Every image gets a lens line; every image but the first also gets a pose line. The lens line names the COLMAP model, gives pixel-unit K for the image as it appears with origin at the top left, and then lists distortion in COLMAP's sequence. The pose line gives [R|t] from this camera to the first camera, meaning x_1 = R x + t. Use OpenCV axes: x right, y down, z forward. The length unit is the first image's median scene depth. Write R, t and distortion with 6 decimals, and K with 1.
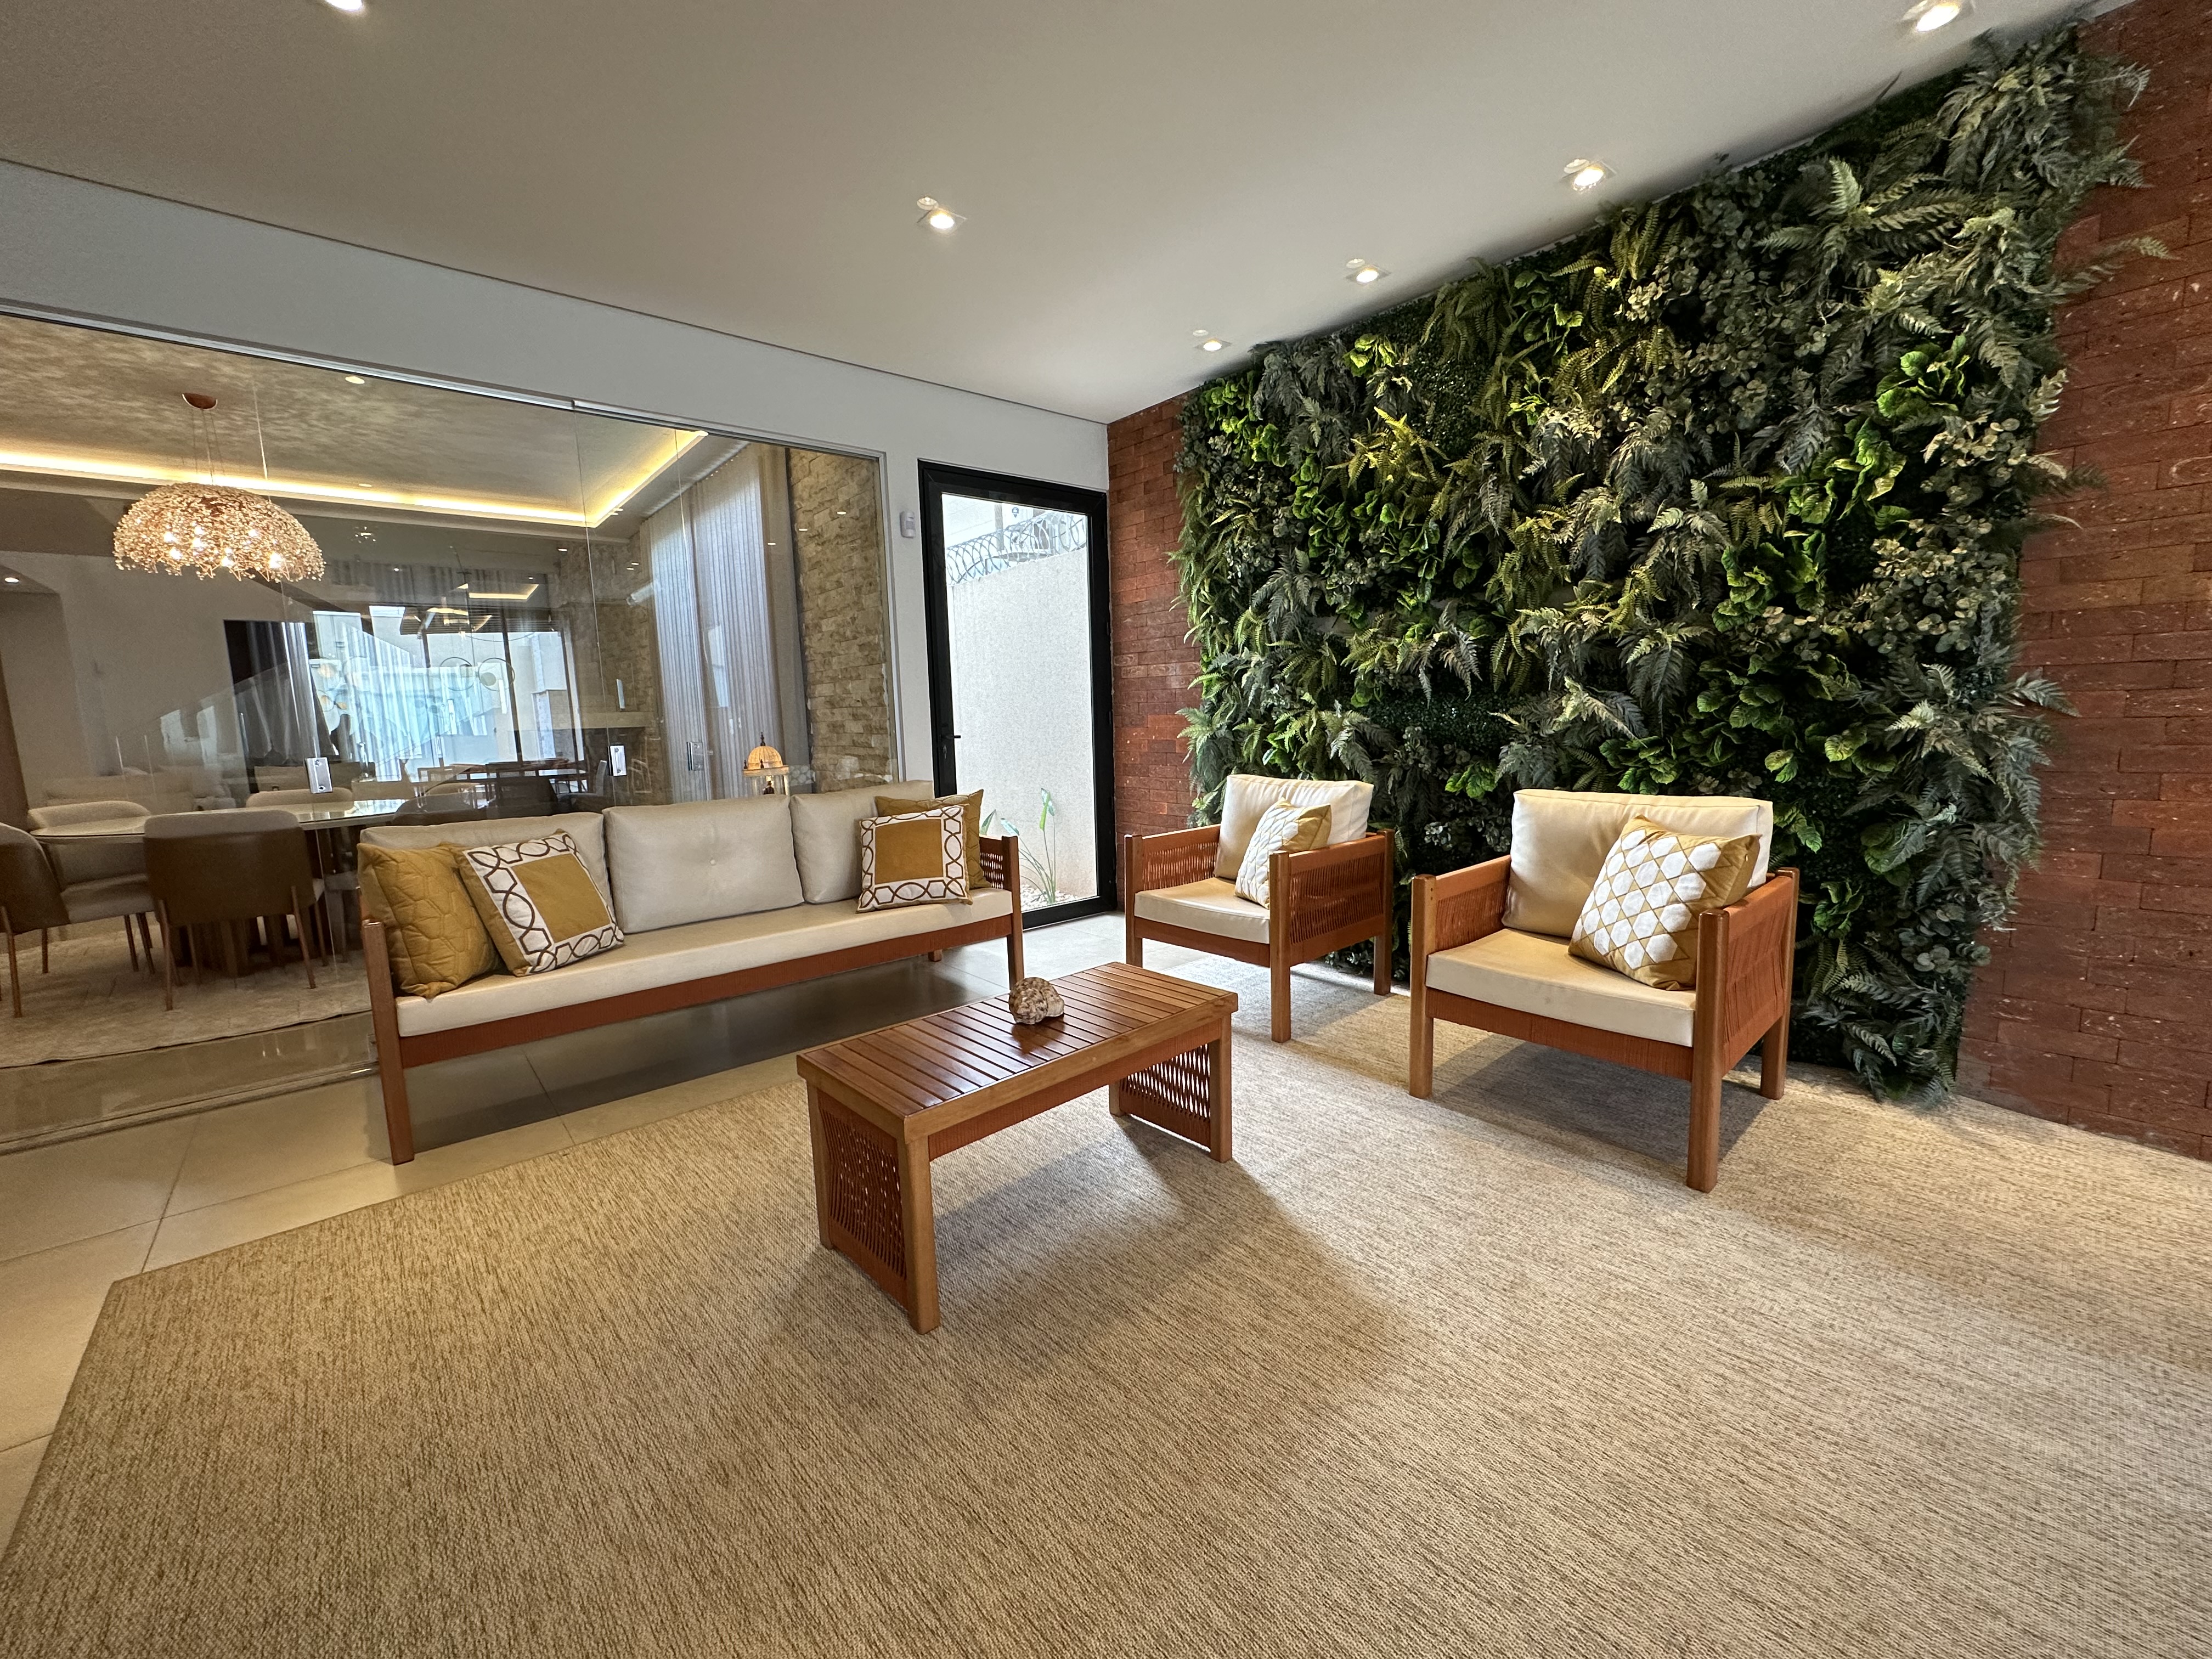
lens RADIAL K [[882.4, 0, 1107.4], [0, 882.4, 823.8], [0, 0, 1]] dist [0.000906, 0.000427]
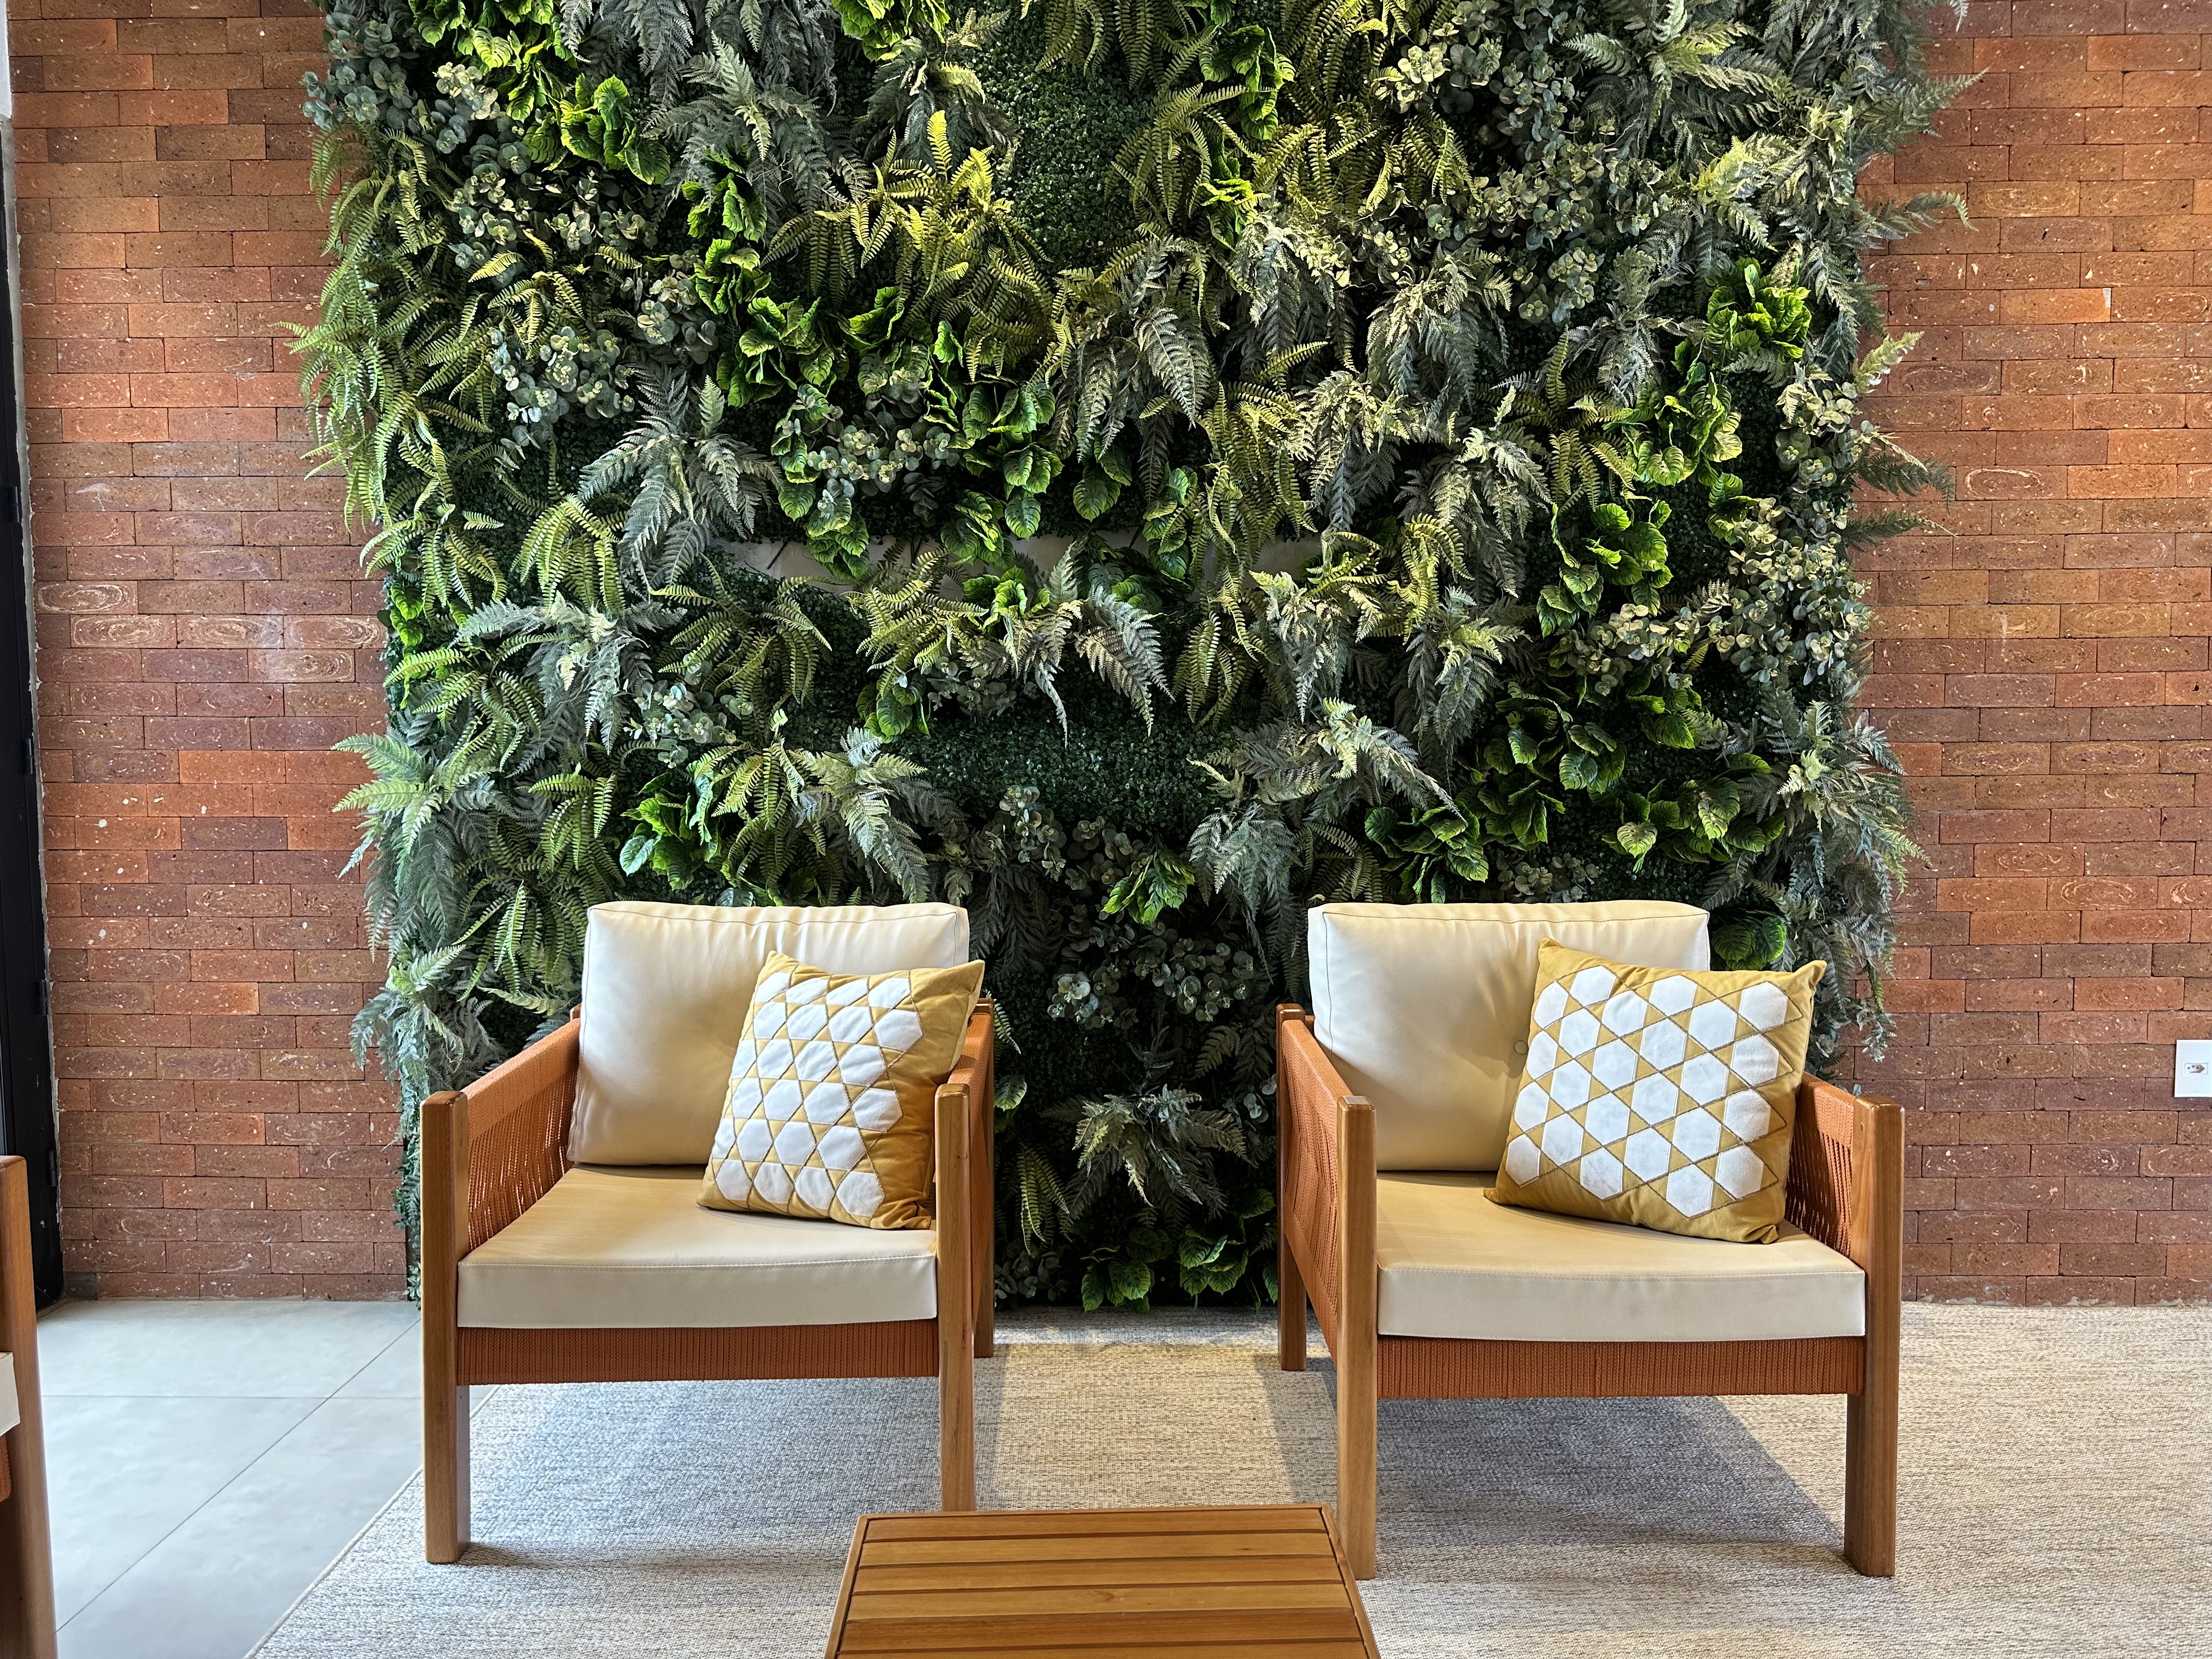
lens RADIAL K [[1553.8, 0, 1106.0], [0, 1553.8, 829.5], [0, 0, 1]] dist [0.067089, -0.082807]
pose [[0.661695, -0.027102, 0.749283, -0.276463], [0.079179, 0.996284, -0.033887, -0.054267], [-0.745580, 0.081750, 0.661382, 0.407057]]
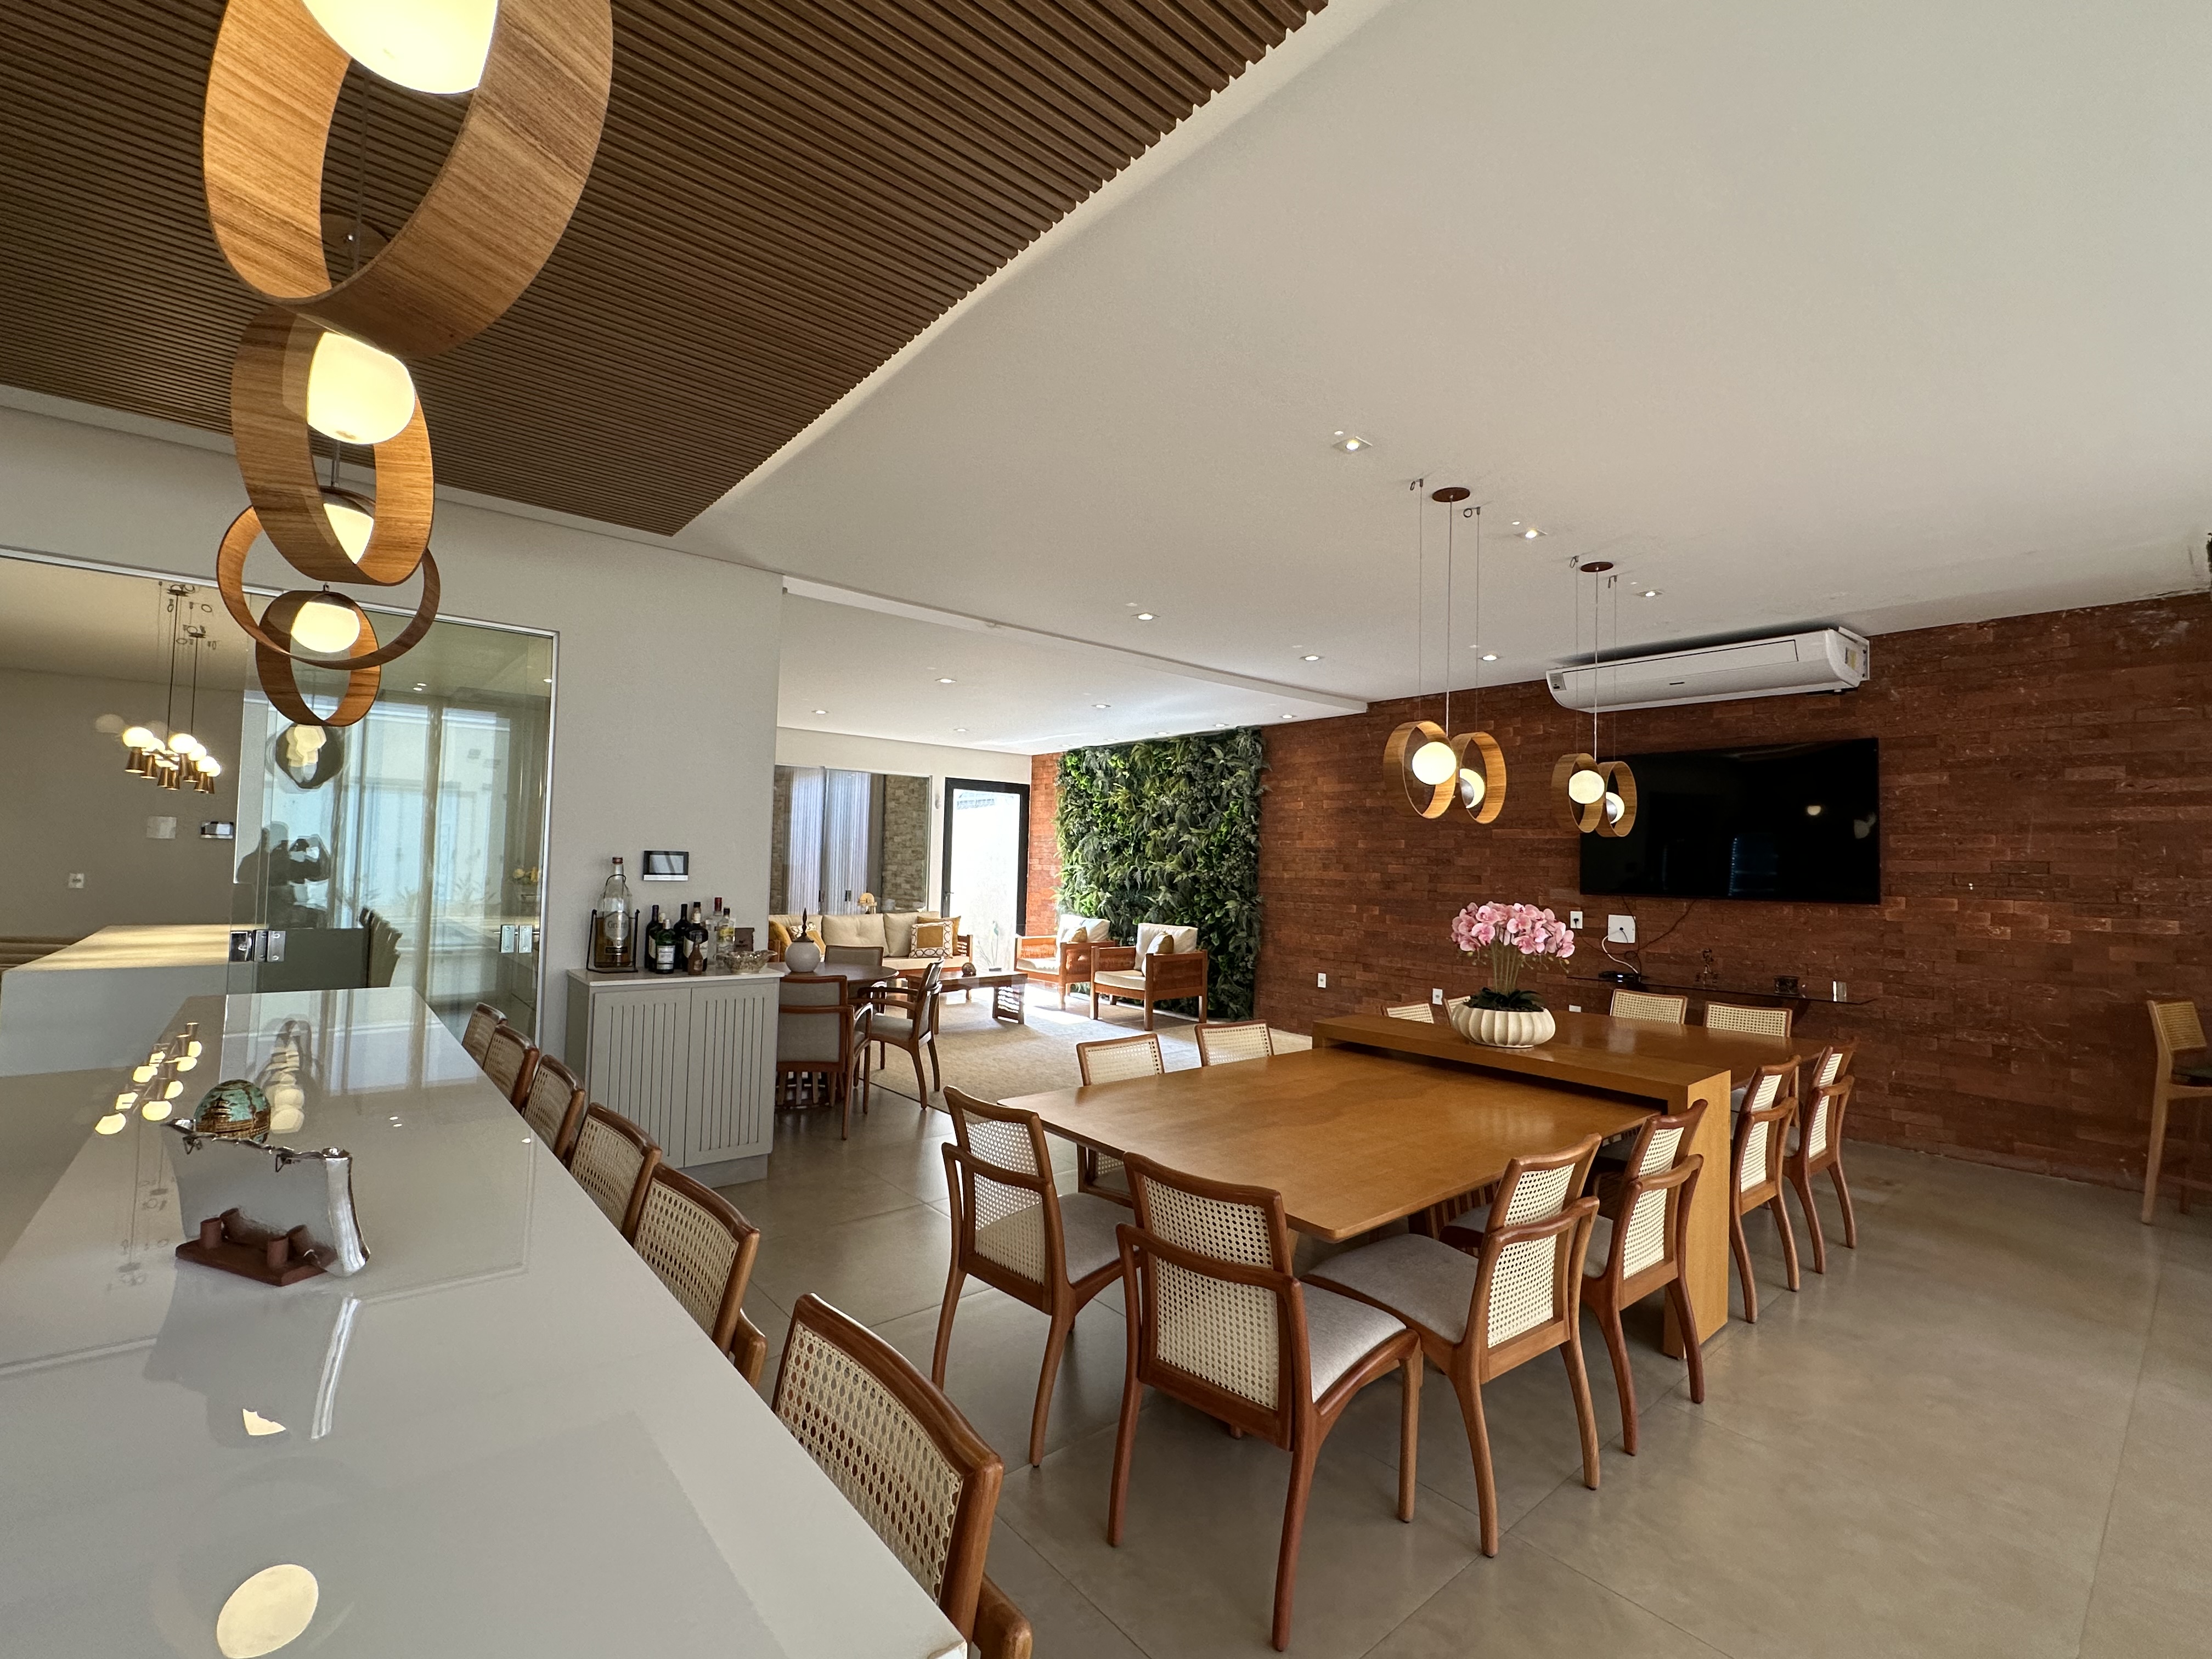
lens RADIAL K [[961.5, 0, 1106.0], [0, 961.5, 829.5], [0, 0, 1]] dist [0.000552, 0.000048]
pose [[0.998430, 0.055113, -0.009960, 0.315542], [-0.056001, 0.984667, -0.165211, 0.165255], [0.000702, 0.165510, 0.986208, -1.922079]]
